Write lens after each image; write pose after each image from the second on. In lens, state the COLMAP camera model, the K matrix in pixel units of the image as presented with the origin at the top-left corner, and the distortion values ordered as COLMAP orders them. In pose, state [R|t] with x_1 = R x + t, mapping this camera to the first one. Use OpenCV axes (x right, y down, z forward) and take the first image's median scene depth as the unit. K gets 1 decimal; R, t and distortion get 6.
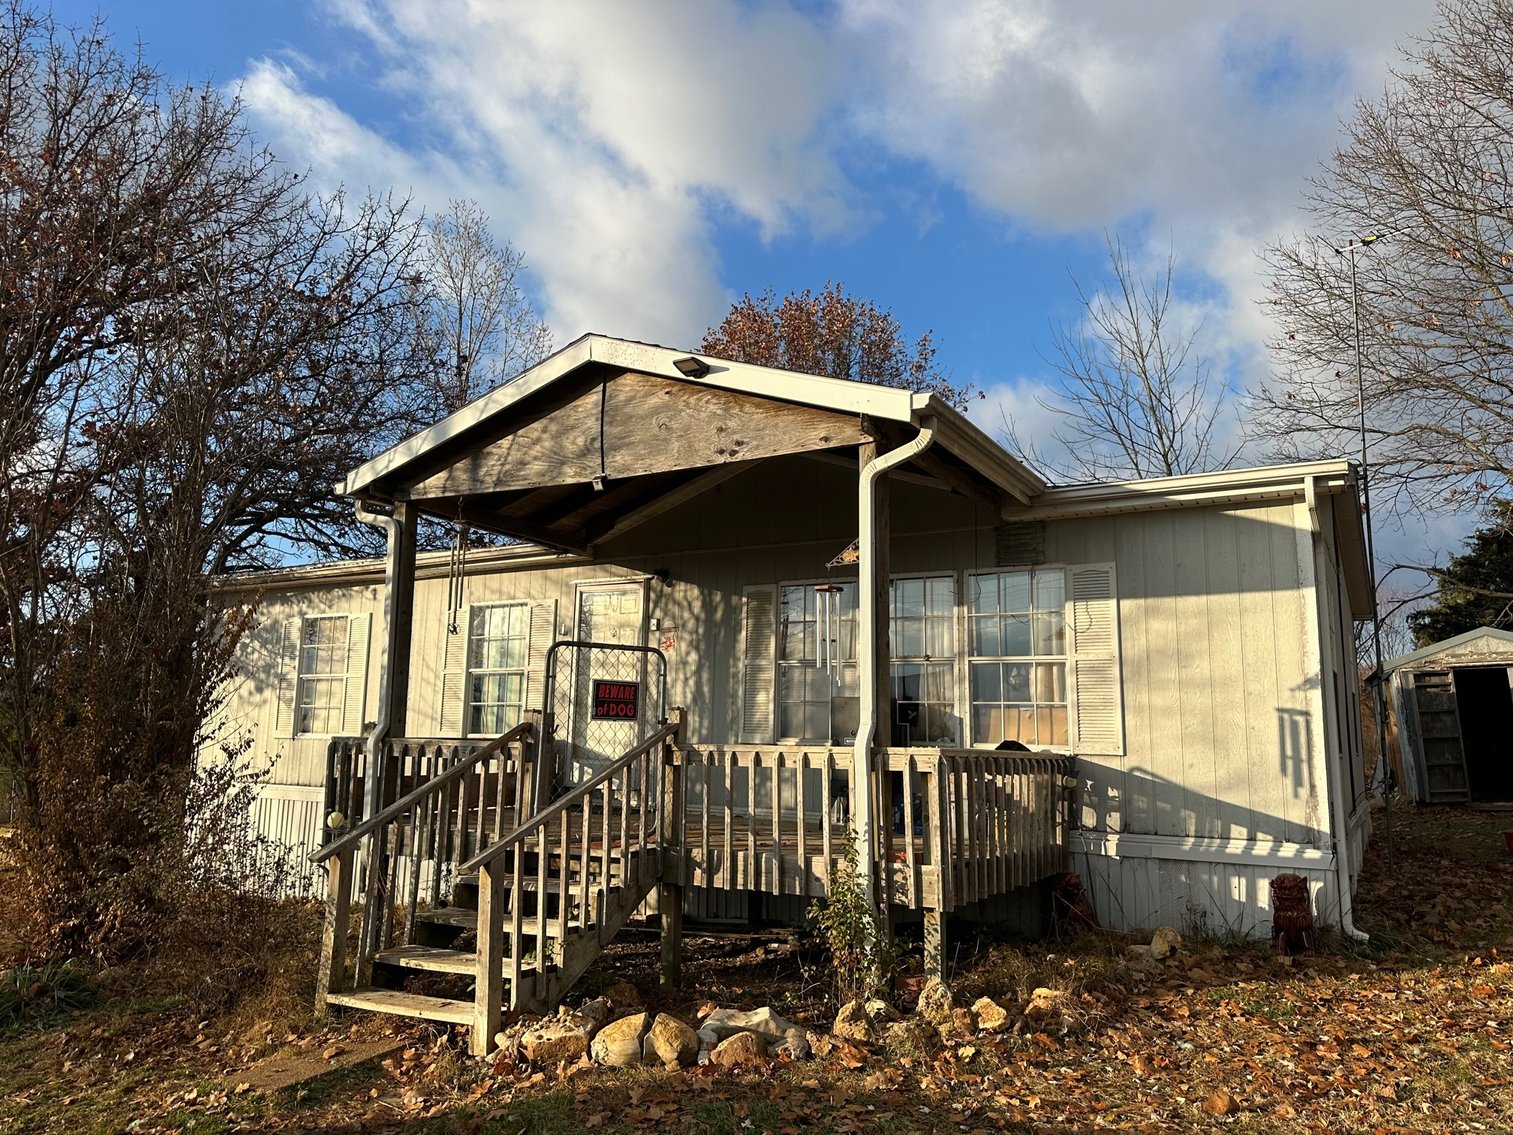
lens RADIAL K [[1069.6, 0, 795.2], [0, 1069.6, 582.6], [0, 0, 1]] dist [0.103201, -0.186723]
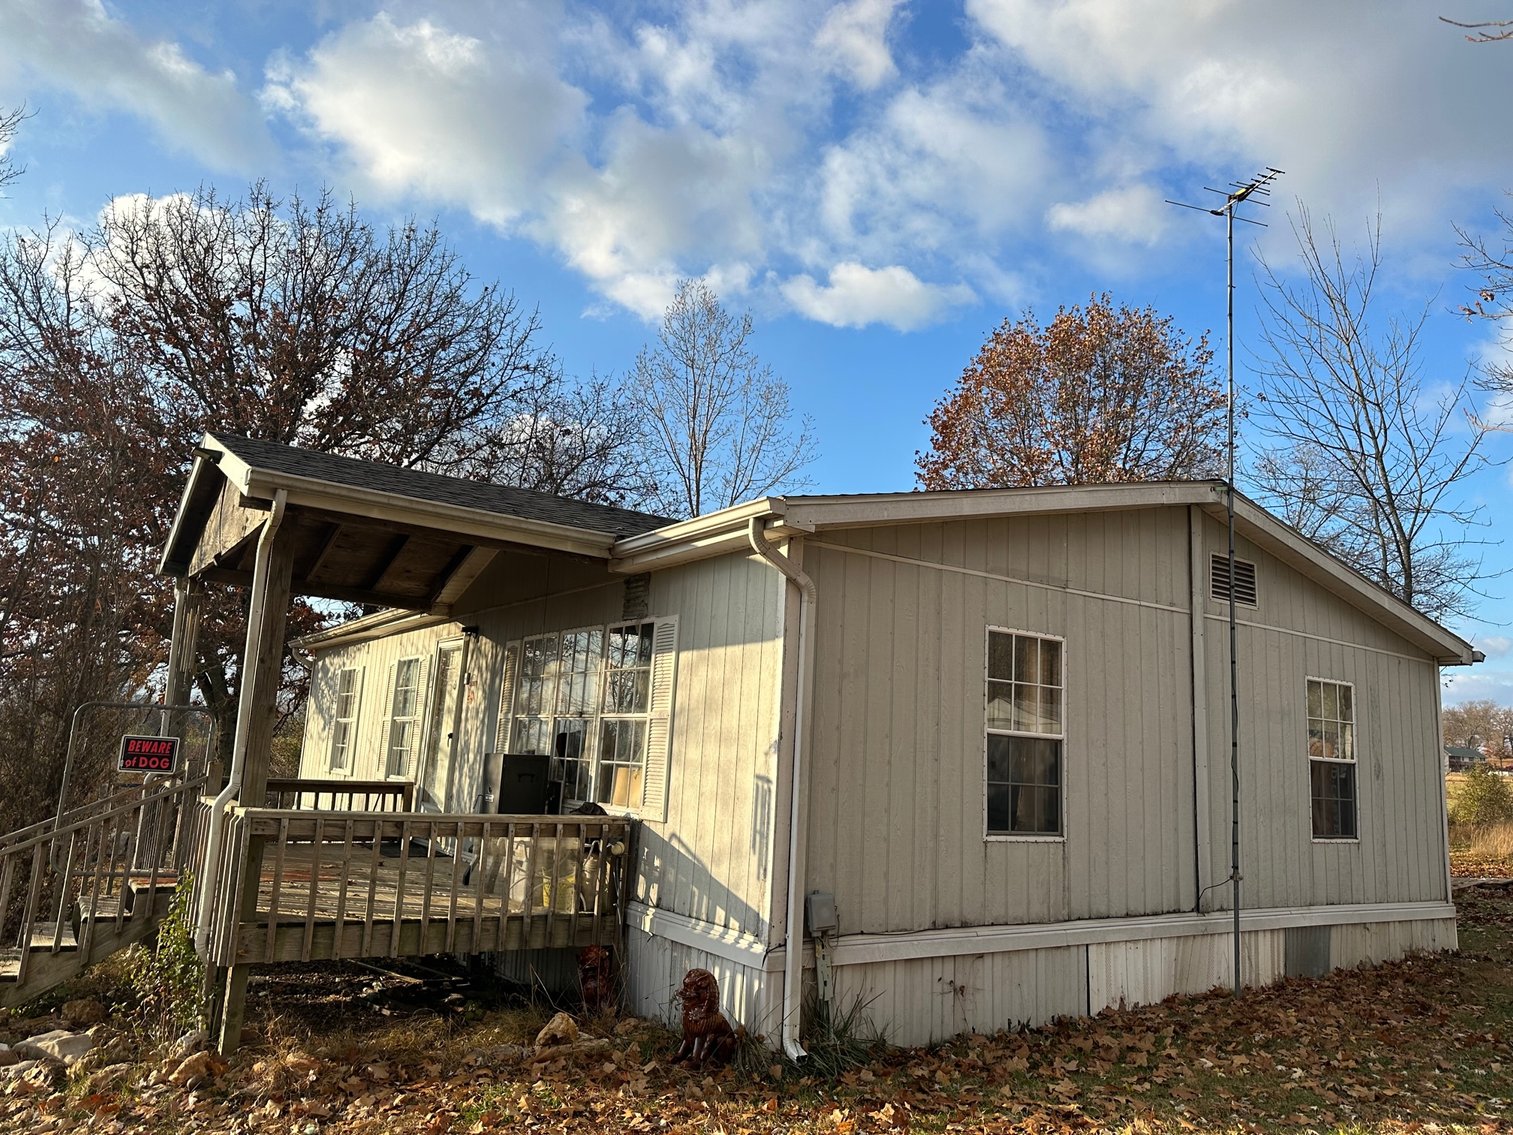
lens RADIAL K [[1073.1, 0, 756.5], [0, 1073.1, 567.5], [0, 0, 1]] dist [0.114251, -0.252725]
pose [[0.891081, -0.057780, -0.450151, 0.824365], [0.033805, 0.997557, -0.061125, 0.001209], [0.452584, 0.039250, 0.890858, 0.205065]]
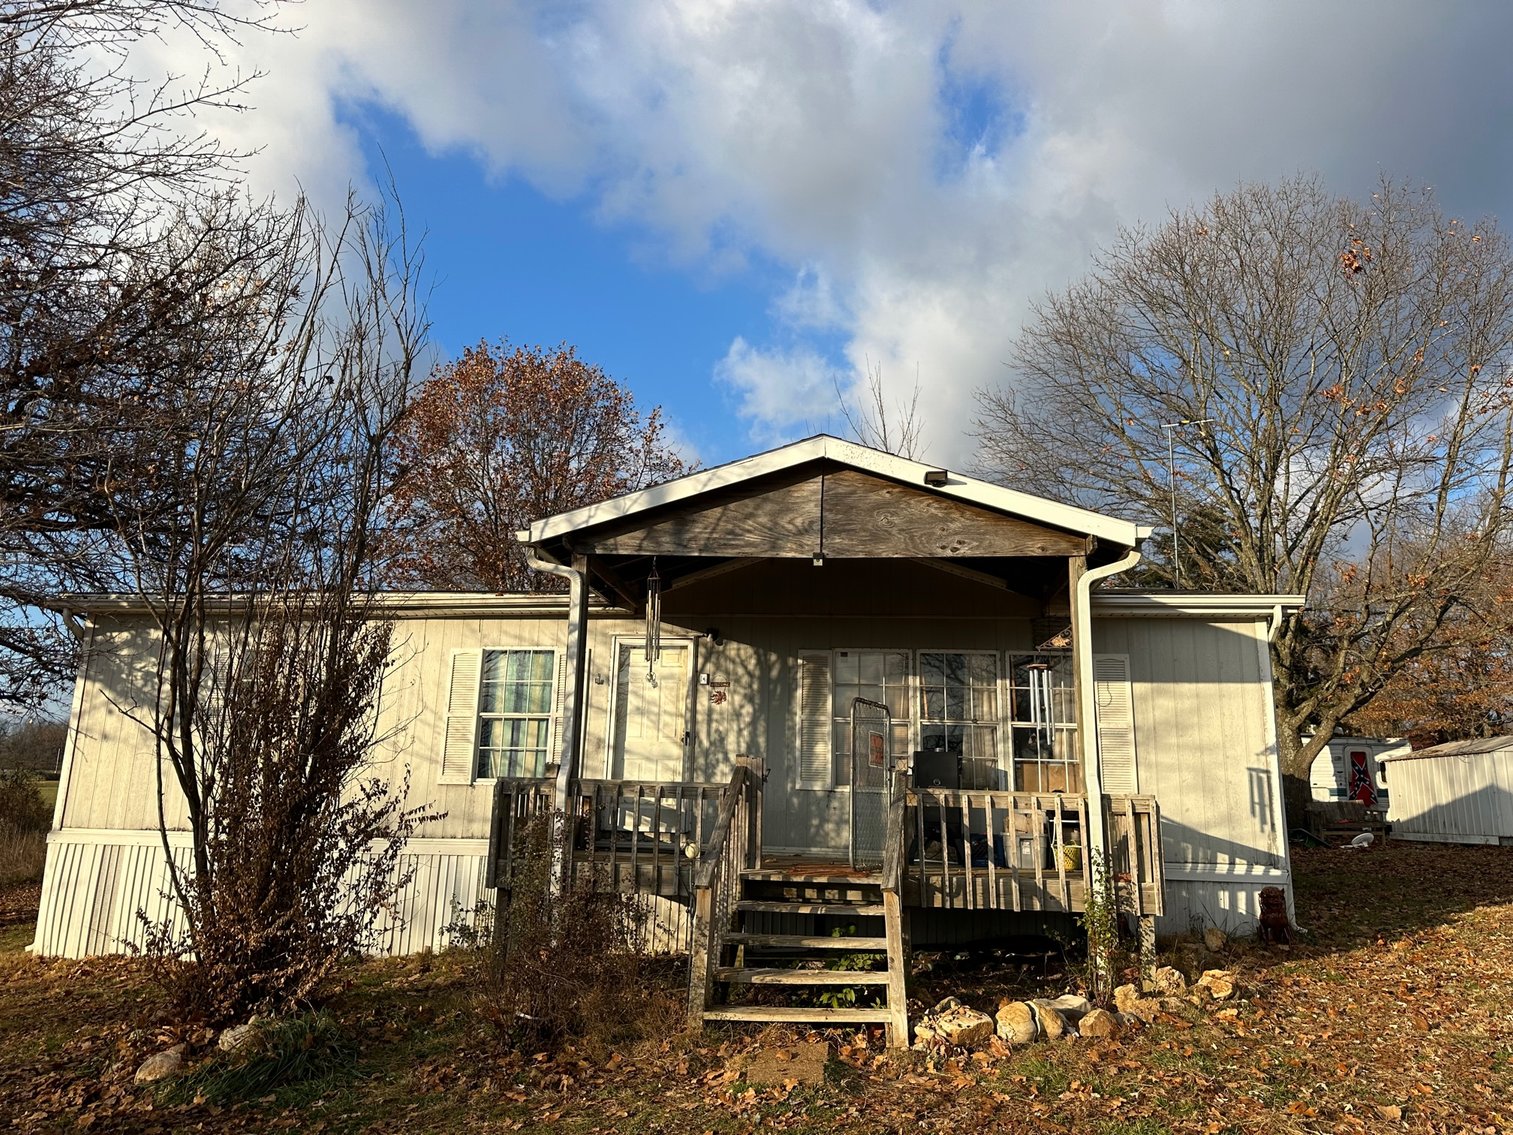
lens RADIAL K [[1073.1, 0, 756.5], [0, 1073.1, 567.5], [0, 0, 1]] dist [0.114251, -0.252725]
pose [[0.914822, 0.092364, 0.393153, -0.685364], [-0.068097, 0.994836, -0.075264, 0.007473], [-0.398074, 0.042081, 0.916388, -0.039452]]
